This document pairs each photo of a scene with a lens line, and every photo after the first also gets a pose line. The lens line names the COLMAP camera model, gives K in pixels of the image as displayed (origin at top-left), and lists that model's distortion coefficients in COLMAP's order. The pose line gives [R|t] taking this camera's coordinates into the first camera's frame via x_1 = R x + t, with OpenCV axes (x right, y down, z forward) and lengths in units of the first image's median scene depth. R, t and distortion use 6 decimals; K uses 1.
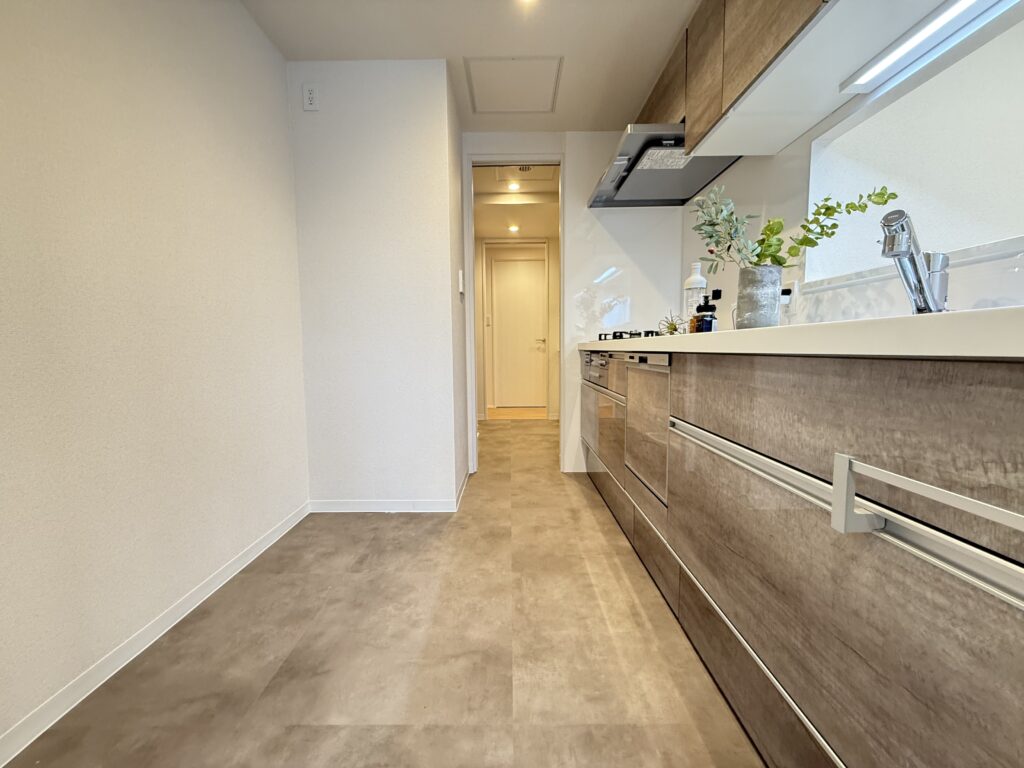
lens RADIAL K [[409.8, 0, 508.4], [0, 409.8, 384.0], [0, 0, 1]] dist [-0.000304, 0.000096]
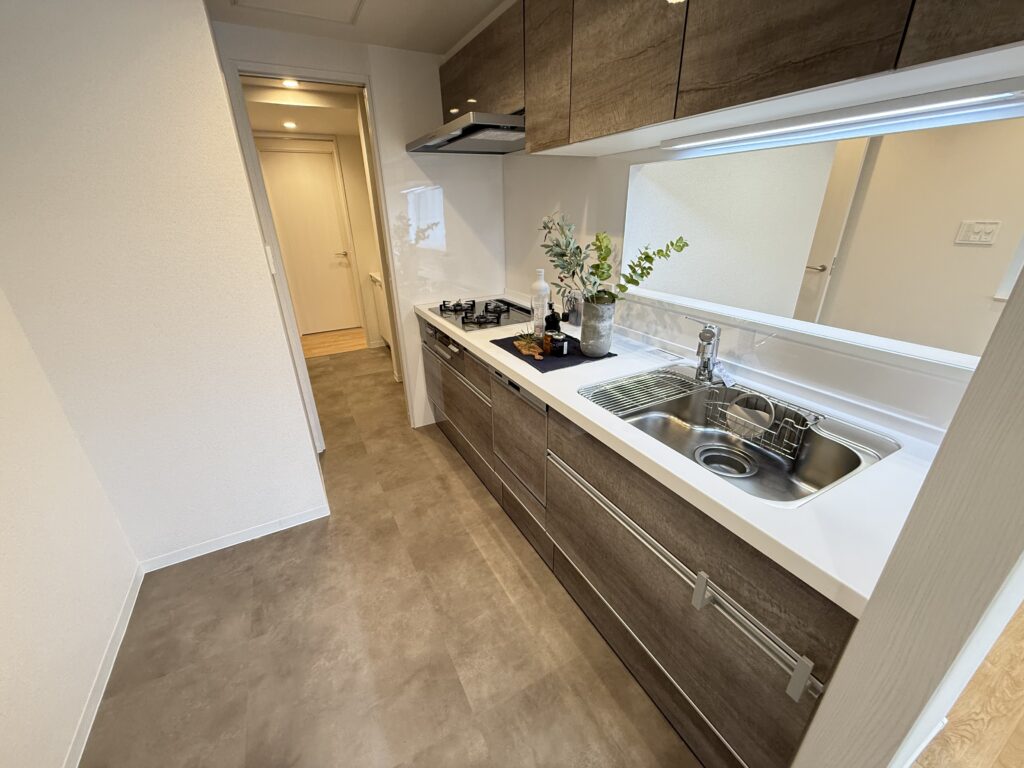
lens RADIAL K [[409.8, 0, 508.4], [0, 409.8, 384.0], [0, 0, 1]] dist [-0.000304, 0.000096]
pose [[0.879078, -0.197961, 0.433628, -0.162416], [0.054645, 0.945542, 0.320880, -0.401150], [-0.473535, -0.258383, 0.842023, 0.054047]]
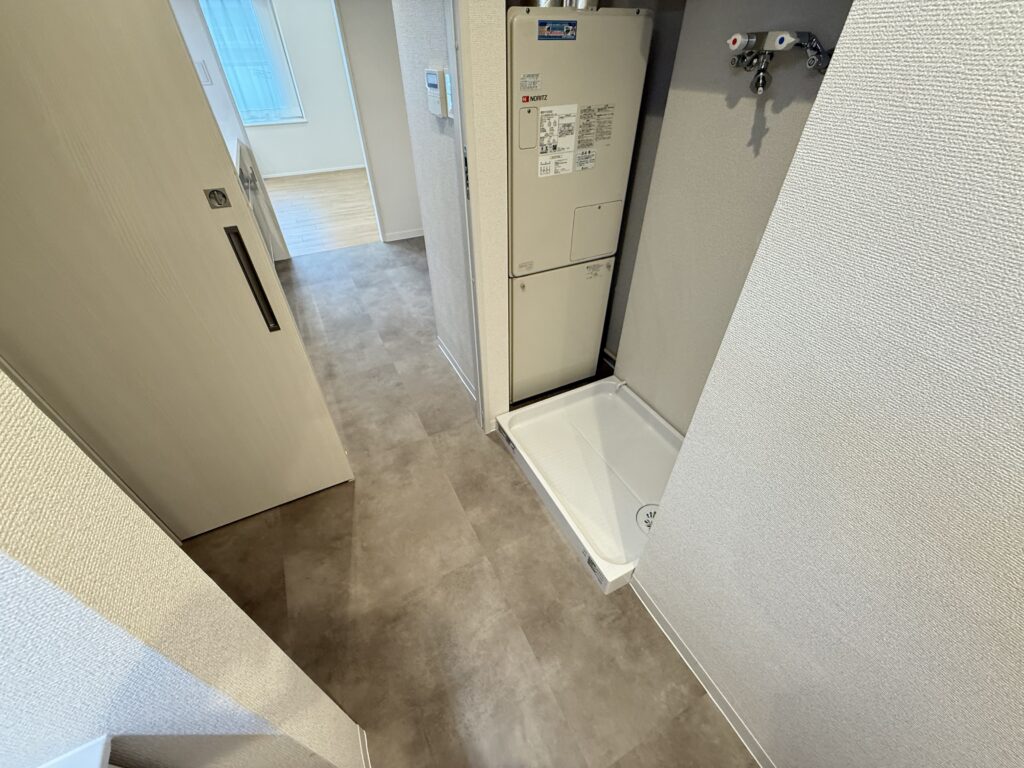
lens RADIAL K [[409.8, 0, 508.4], [0, 409.8, 384.0], [0, 0, 1]] dist [-0.000304, 0.000096]
pose [[-0.890710, 0.303073, -0.338797, 0.166848], [-0.020810, 0.717340, 0.696412, -0.569454], [0.454096, 0.627351, -0.632635, 2.643976]]
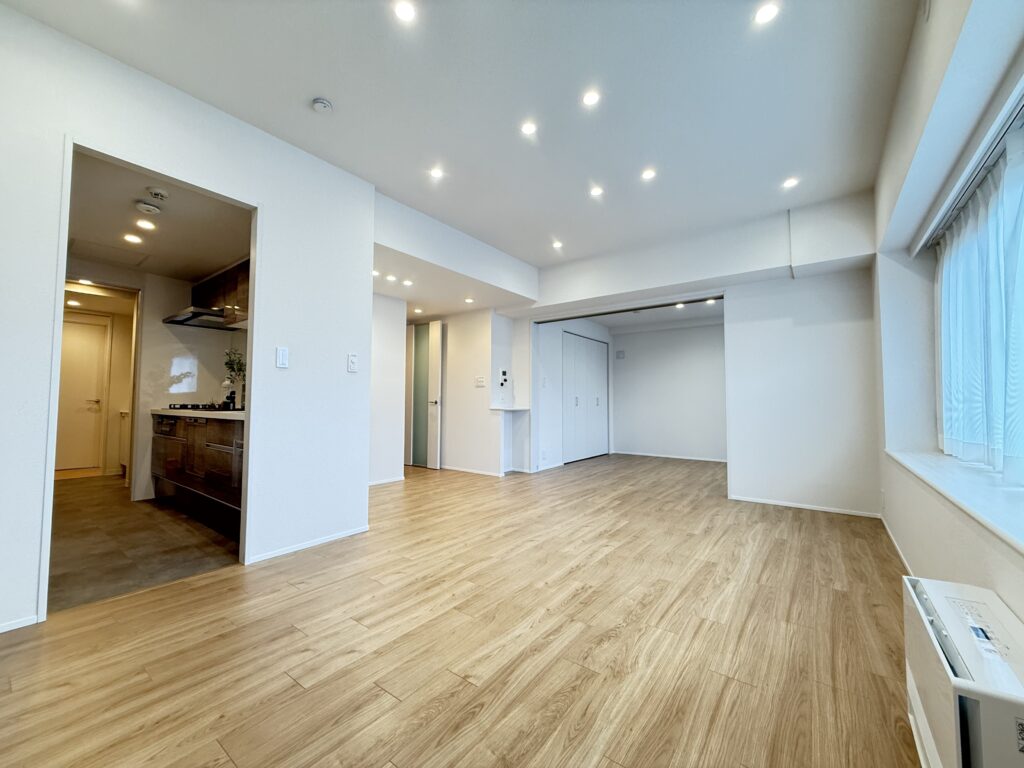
lens RADIAL K [[409.8, 0, 508.4], [0, 409.8, 384.0], [0, 0, 1]] dist [-0.000304, 0.000096]
pose [[0.603883, 0.051386, 0.795415, -0.420868], [0.057500, 0.992511, -0.107774, 0.080214], [-0.794996, 0.110819, 0.596406, -1.670248]]
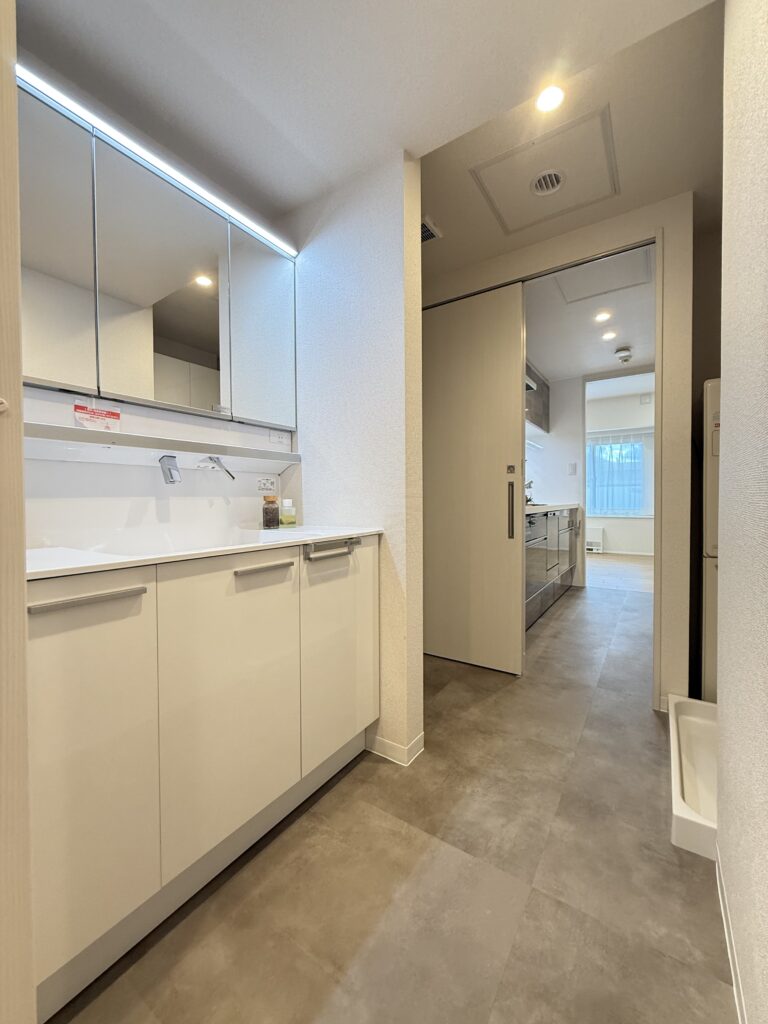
lens RADIAL K [[409.8, 0, 386.0], [0, 409.8, 508.5], [0, 0, 1]] dist [-0.000304, 0.000096]
pose [[-0.835098, 0.004761, 0.550080, -0.154134], [0.061857, 0.994433, 0.085300, -0.337768], [-0.546612, 0.105260, -0.830744, 3.292004]]
